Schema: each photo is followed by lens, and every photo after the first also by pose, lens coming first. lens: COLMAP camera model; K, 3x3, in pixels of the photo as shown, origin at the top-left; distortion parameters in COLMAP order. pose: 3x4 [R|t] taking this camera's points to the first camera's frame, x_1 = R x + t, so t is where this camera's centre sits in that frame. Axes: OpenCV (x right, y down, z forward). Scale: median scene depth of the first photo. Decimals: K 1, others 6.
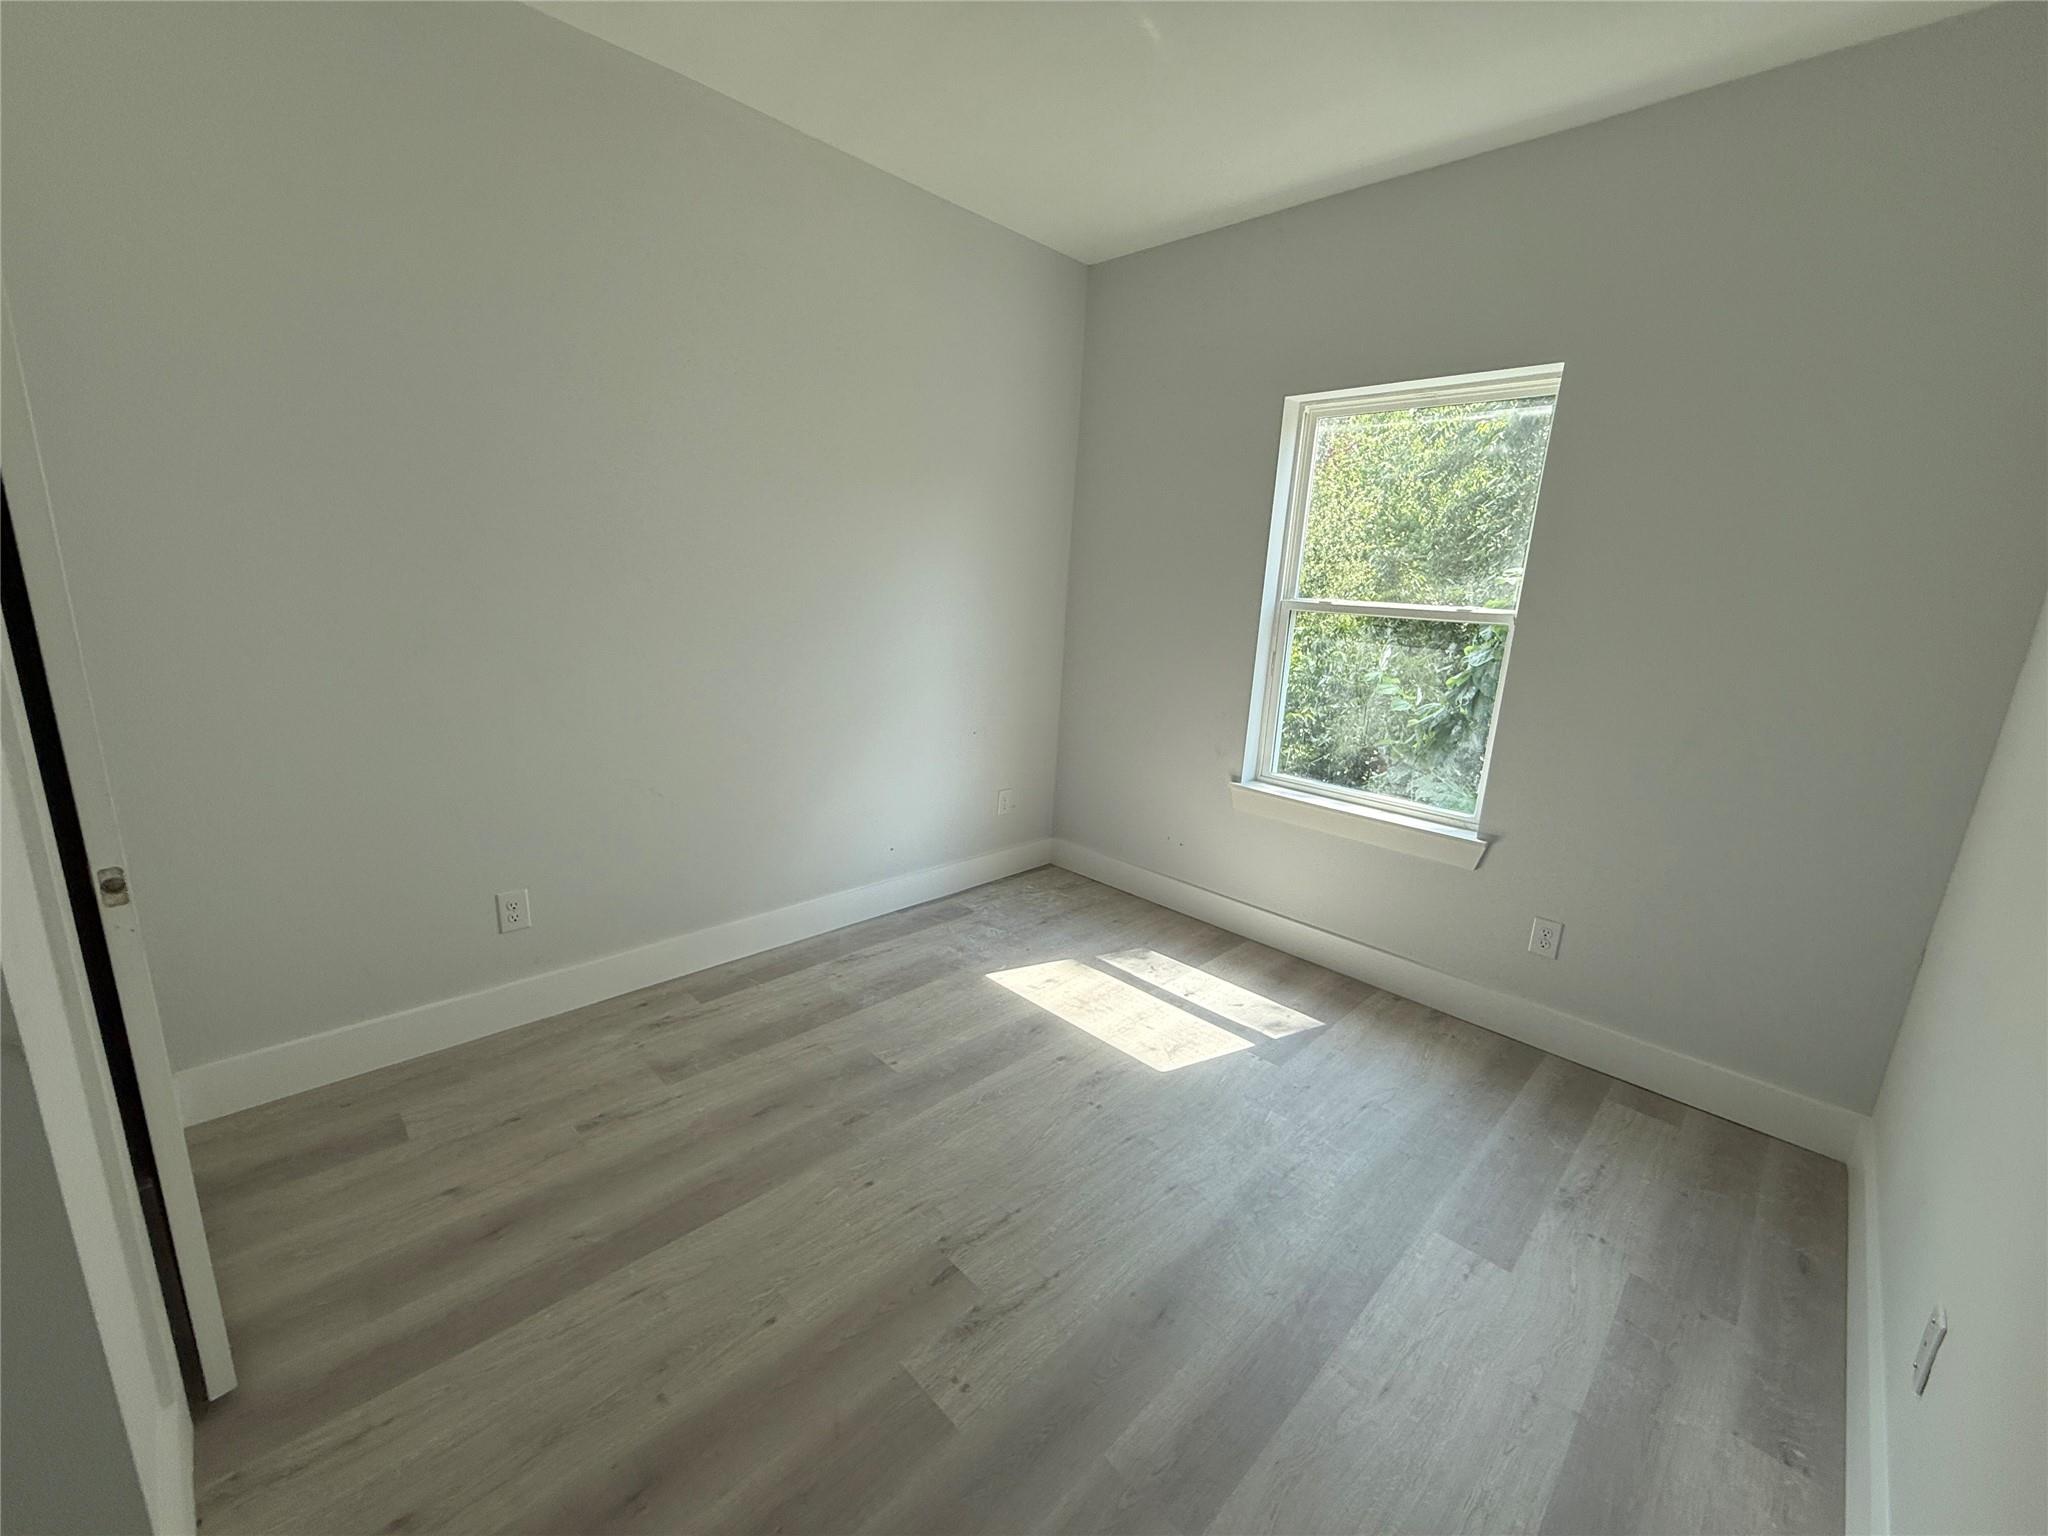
lens RADIAL K [[816.3, 0, 1025.6], [0, 816.3, 776.1], [0, 0, 1]] dist [-0.000714, -0.000055]
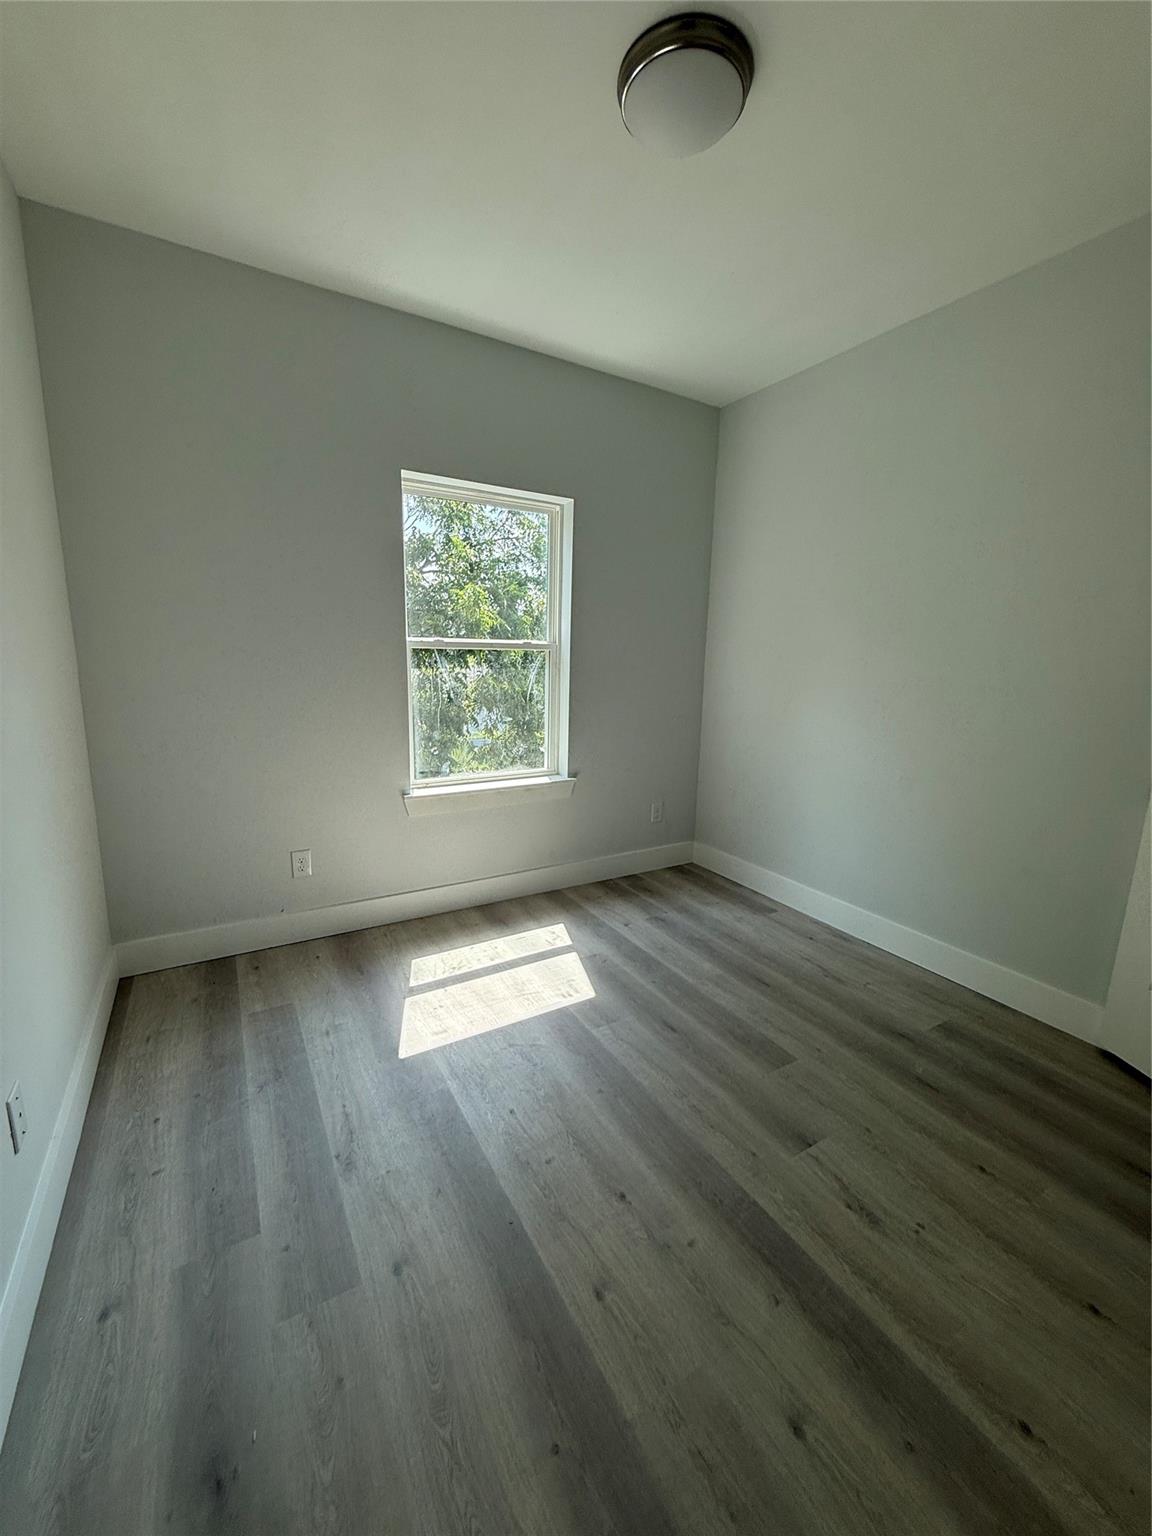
lens RADIAL K [[612.2, 0, 576.0], [0, 612.2, 768.0], [0, 0, 1]] dist [-0.000714, -0.000055]
pose [[0.239055, -0.241832, 0.940409, -0.597793], [0.204979, 0.959233, 0.194567, -0.181867], [-0.949124, 0.146252, 0.278880, 0.607316]]
